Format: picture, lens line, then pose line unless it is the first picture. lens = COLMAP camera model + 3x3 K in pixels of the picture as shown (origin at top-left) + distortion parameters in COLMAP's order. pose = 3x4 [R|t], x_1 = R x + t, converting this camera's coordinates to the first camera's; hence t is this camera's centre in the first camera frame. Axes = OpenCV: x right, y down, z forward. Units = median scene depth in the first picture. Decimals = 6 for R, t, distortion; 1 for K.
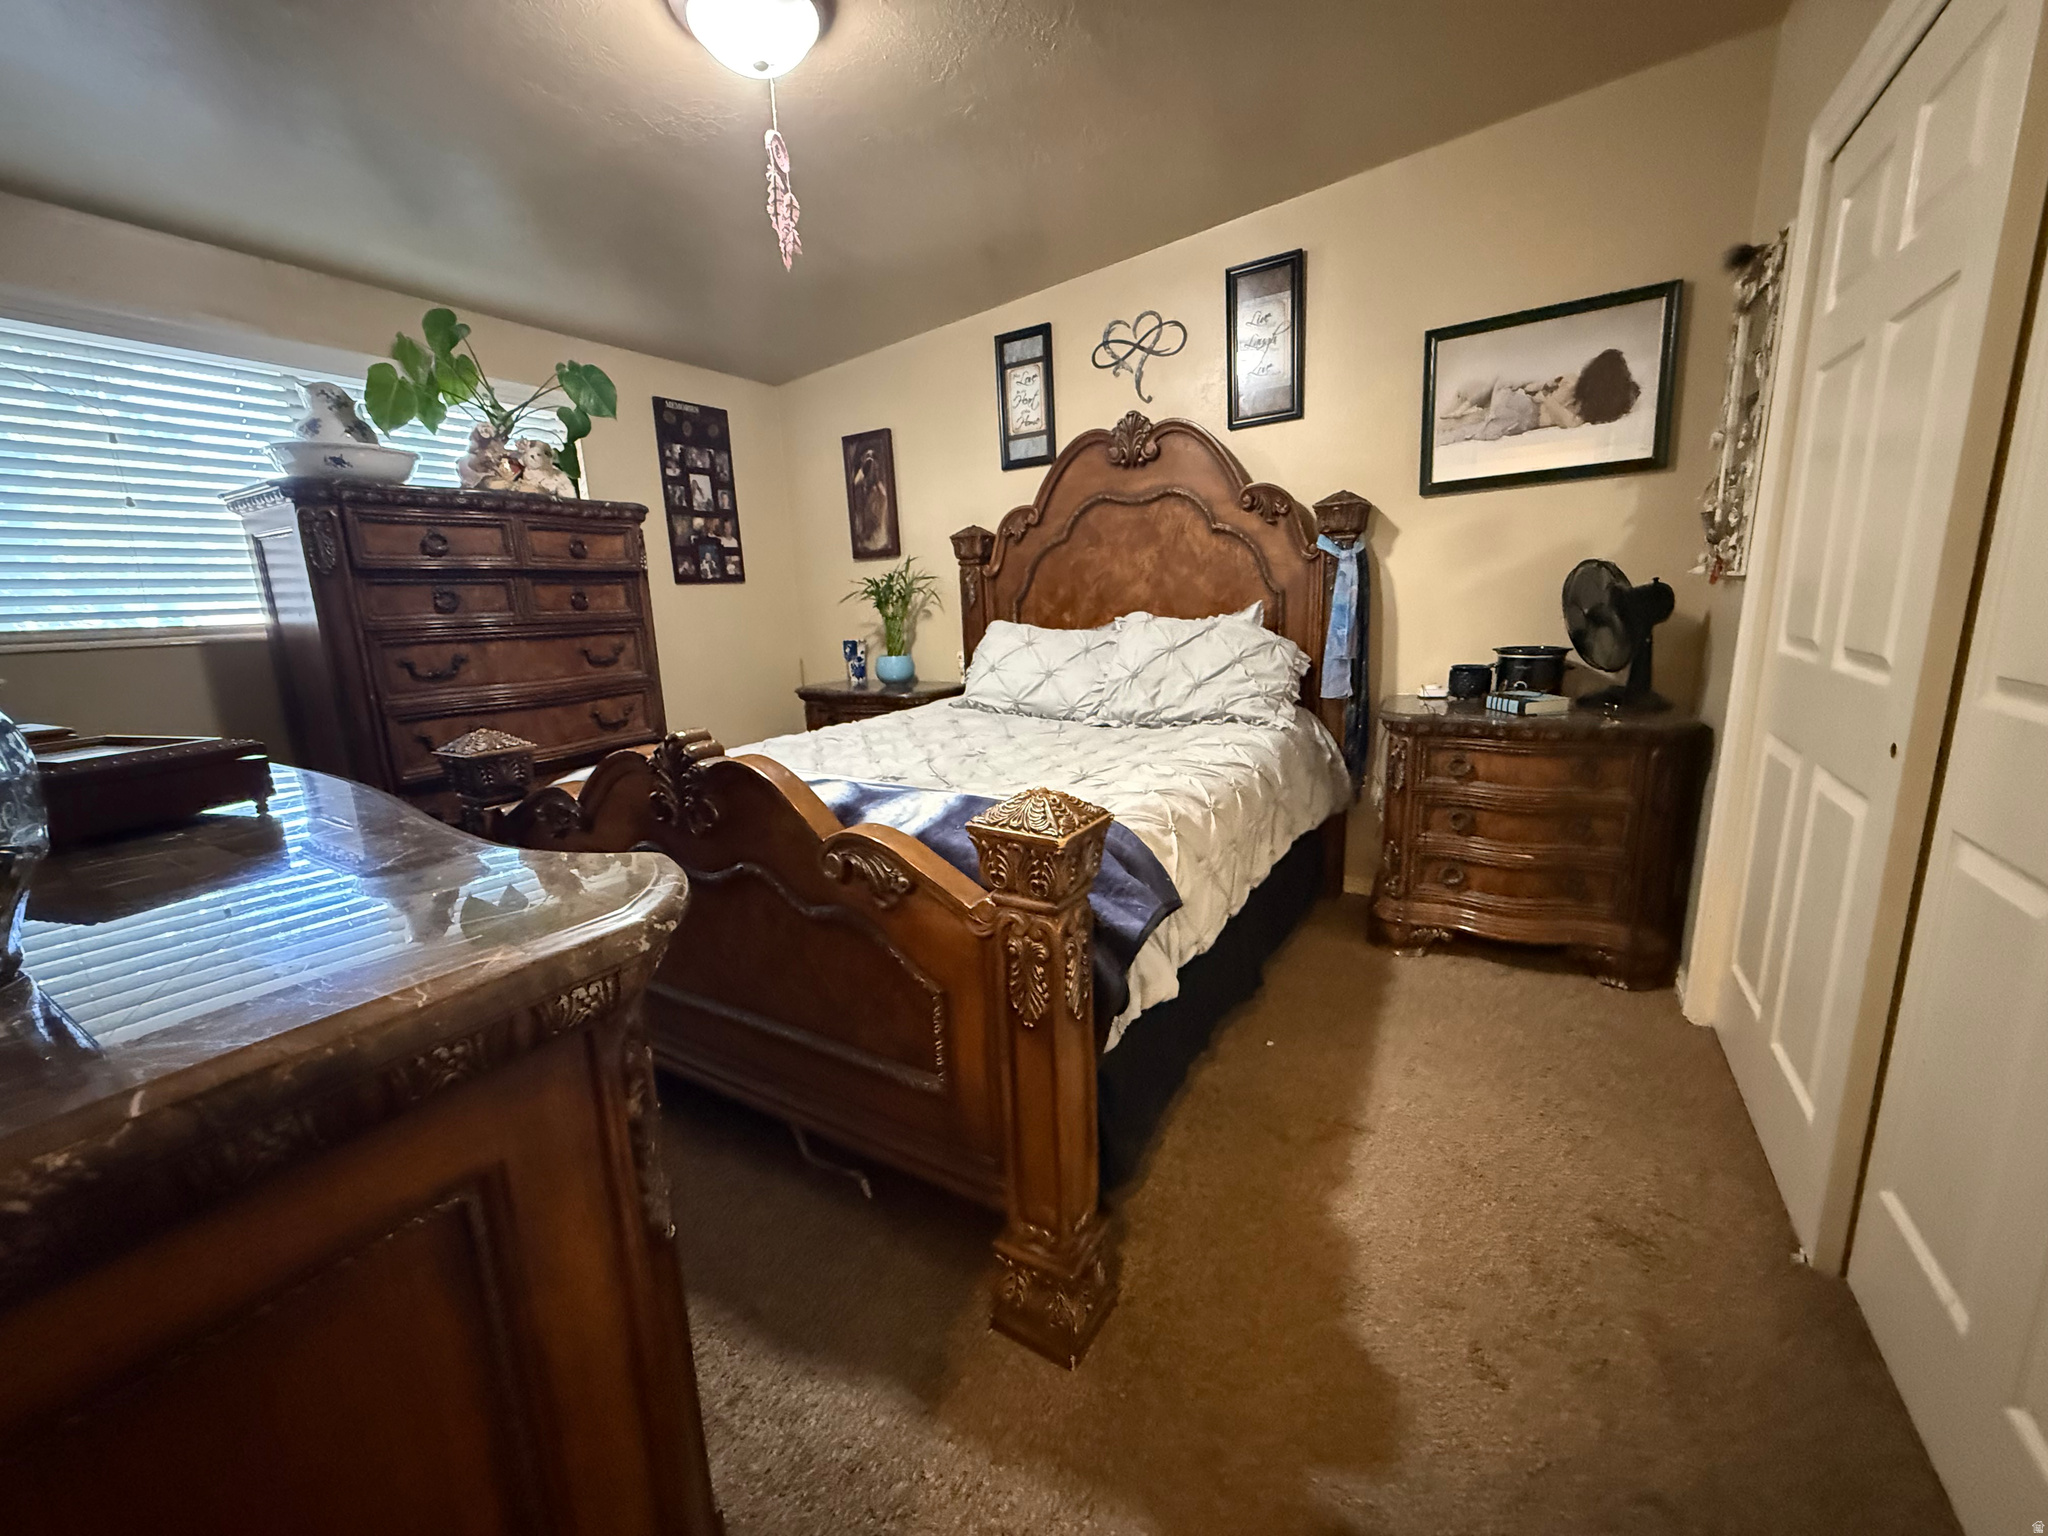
lens RADIAL K [[817.7, 0, 1018.2], [0, 817.7, 773.1], [0, 0, 1]] dist [0.002187, 0.000323]
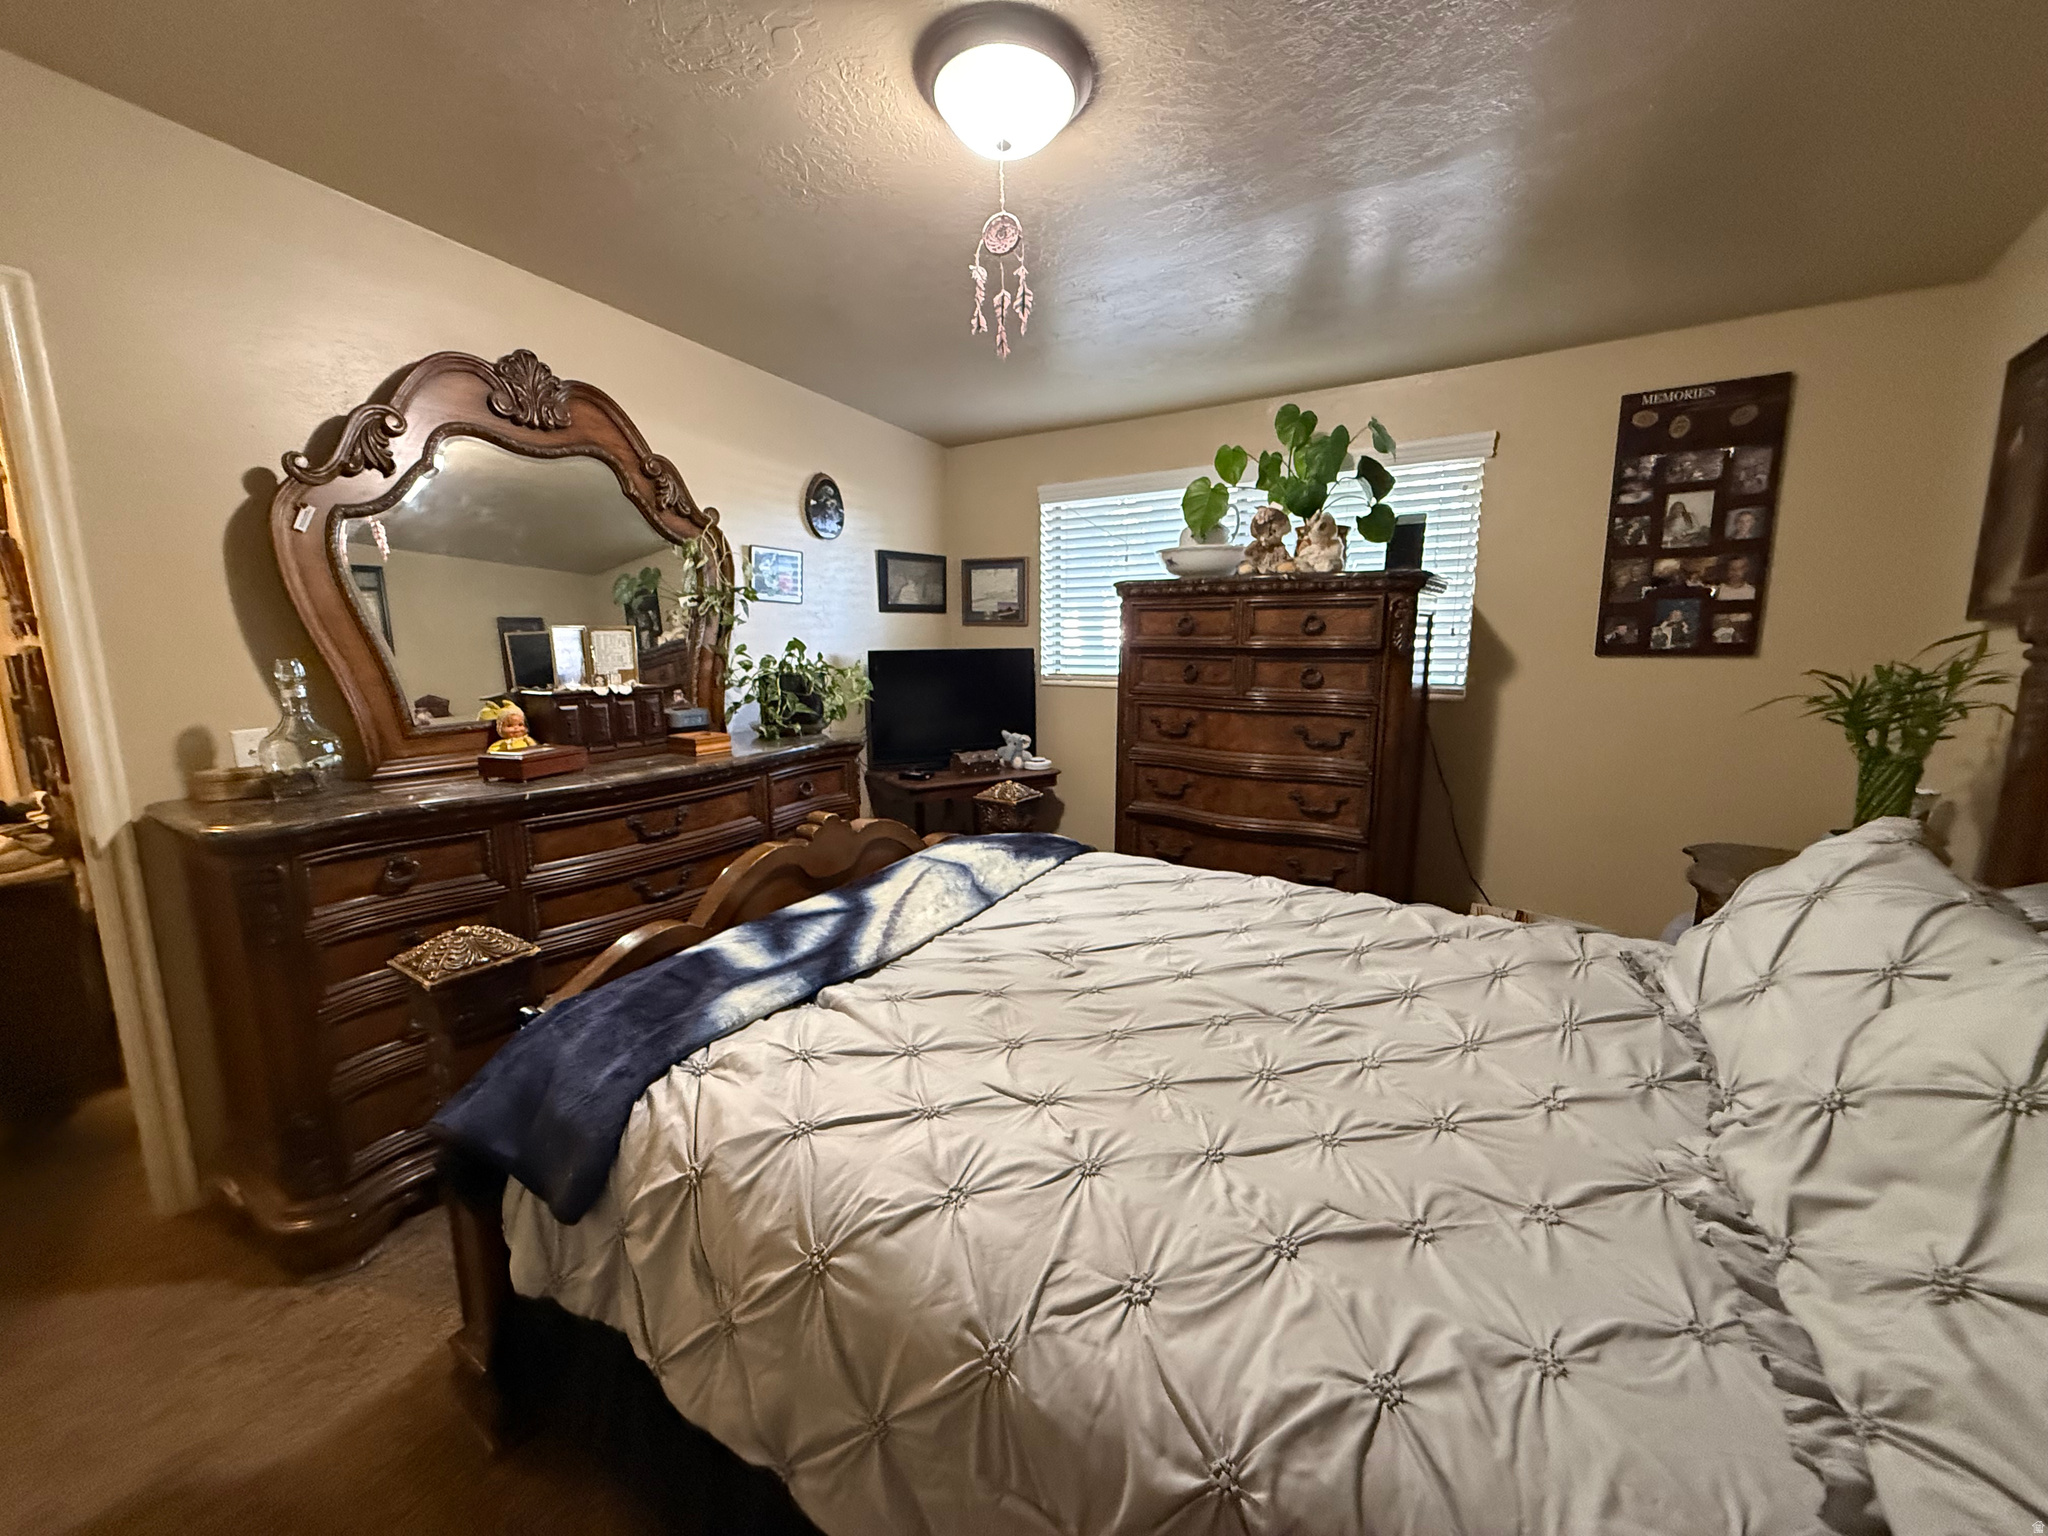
lens RADIAL K [[817.7, 0, 1018.2], [0, 817.7, 773.1], [0, 0, 1]] dist [0.002187, 0.000323]
pose [[-0.040815, 0.207120, -0.977464, 0.490283], [-0.205594, 0.955604, 0.211073, -0.274761], [0.977786, 0.209575, 0.003580, 0.800667]]
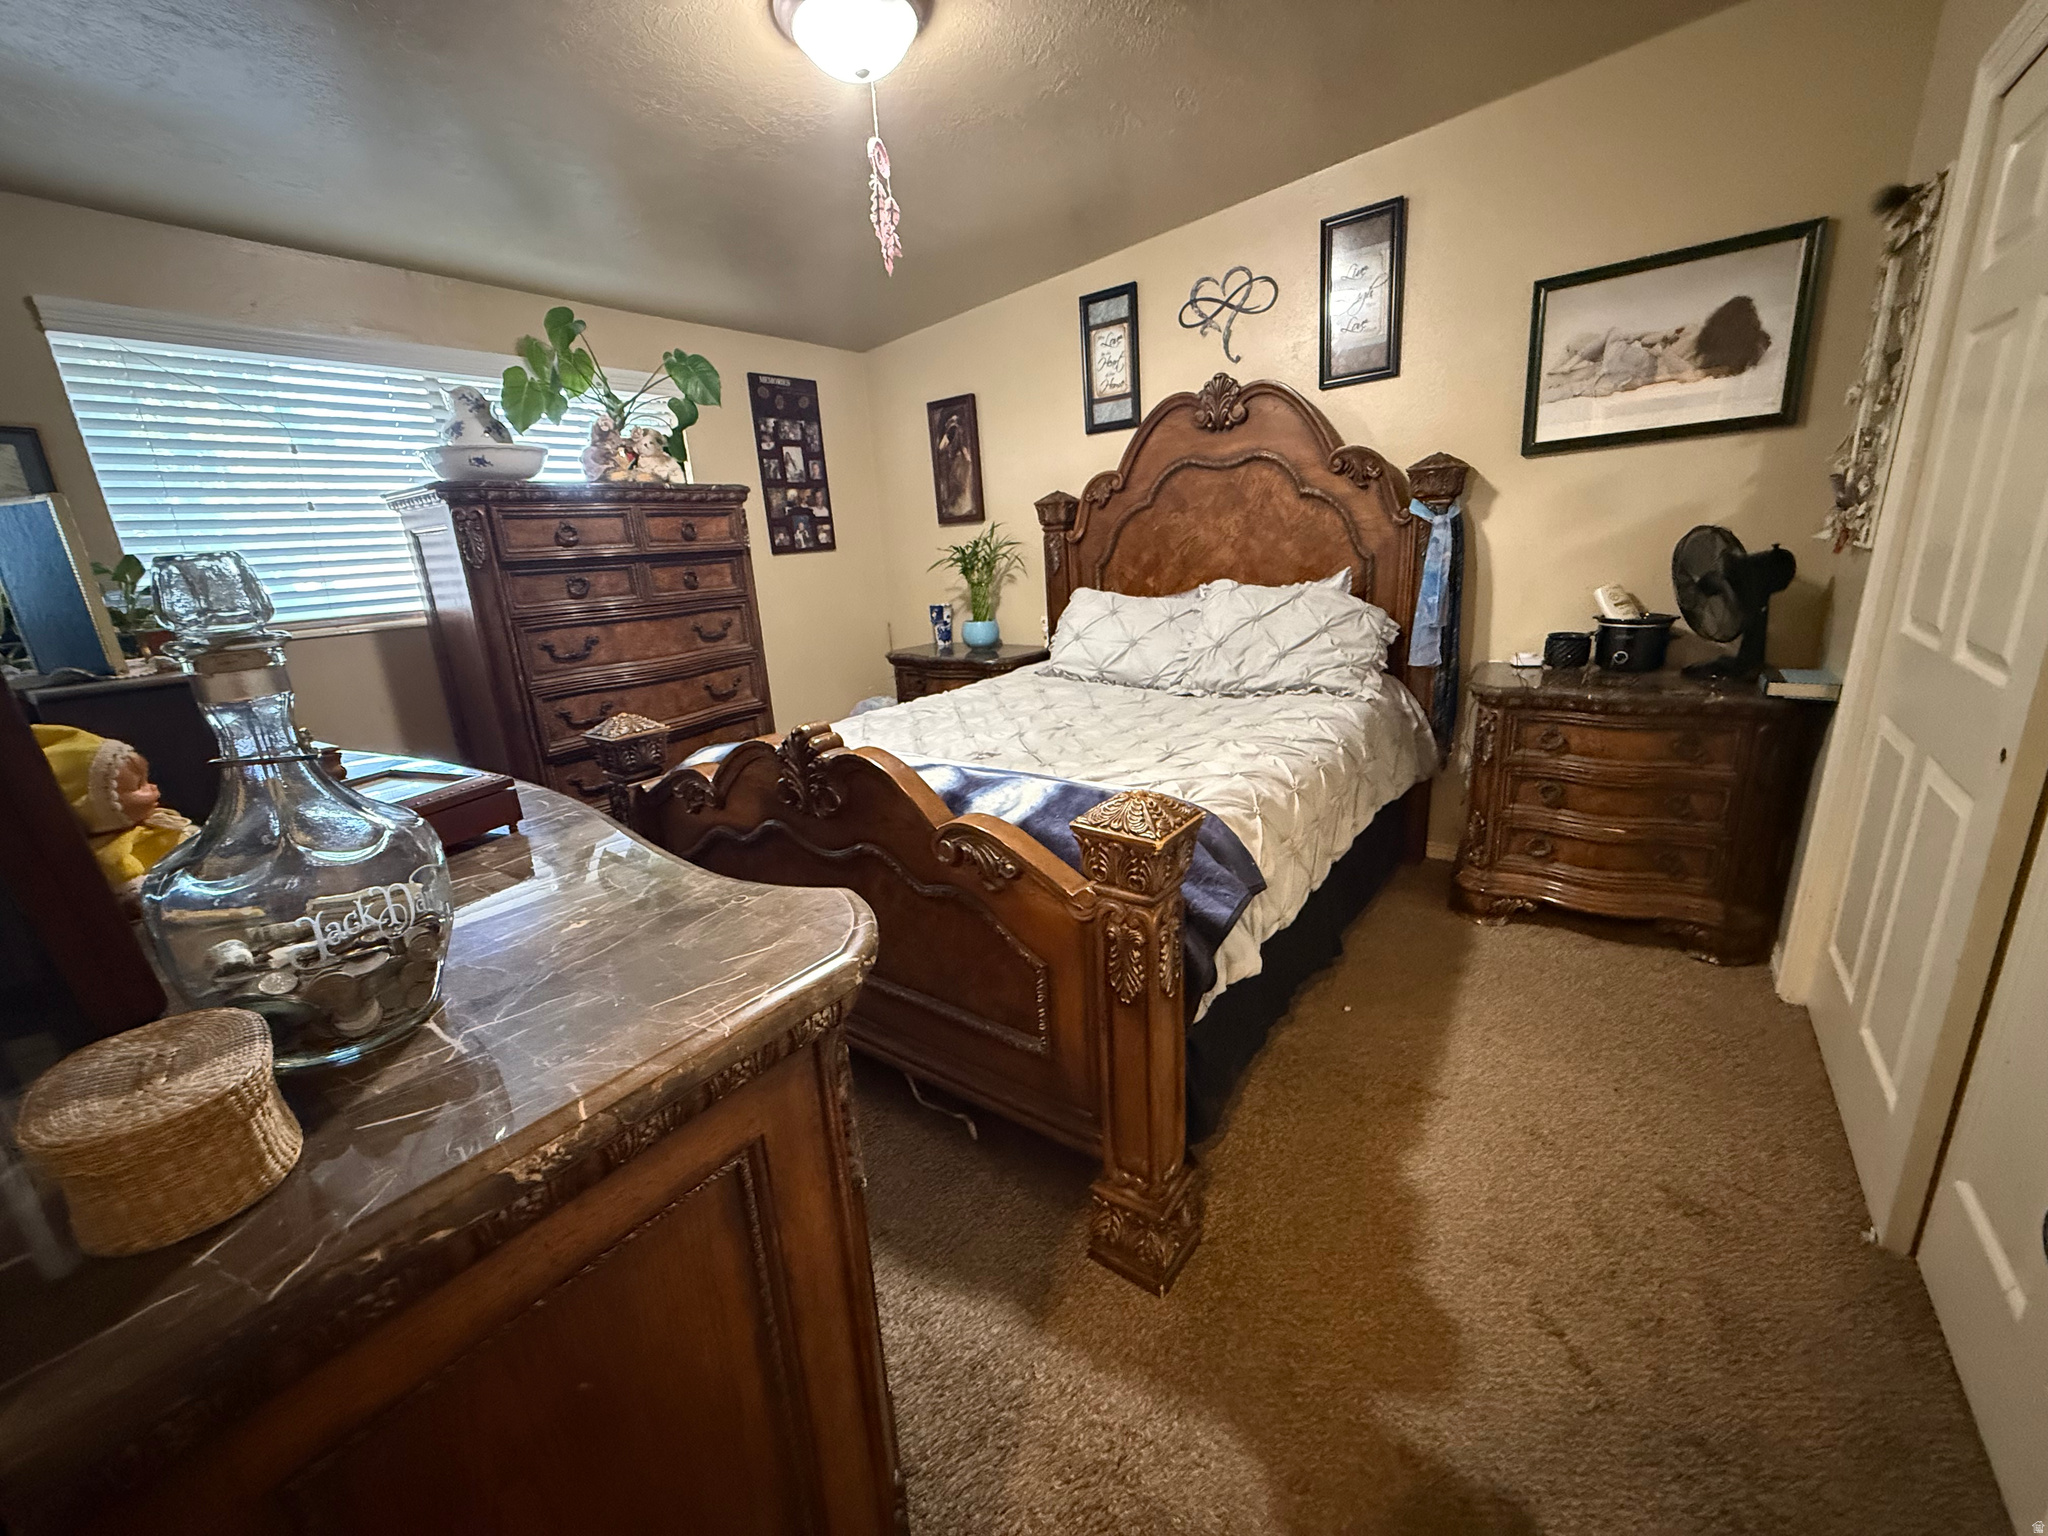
lens RADIAL K [[817.7, 0, 1018.2], [0, 817.7, 773.1], [0, 0, 1]] dist [0.002187, 0.000323]
pose [[0.995994, 0.003250, -0.089366, -0.016920], [0.003199, 0.997405, 0.071923, -0.040990], [0.089367, -0.071921, 0.993399, -0.049008]]
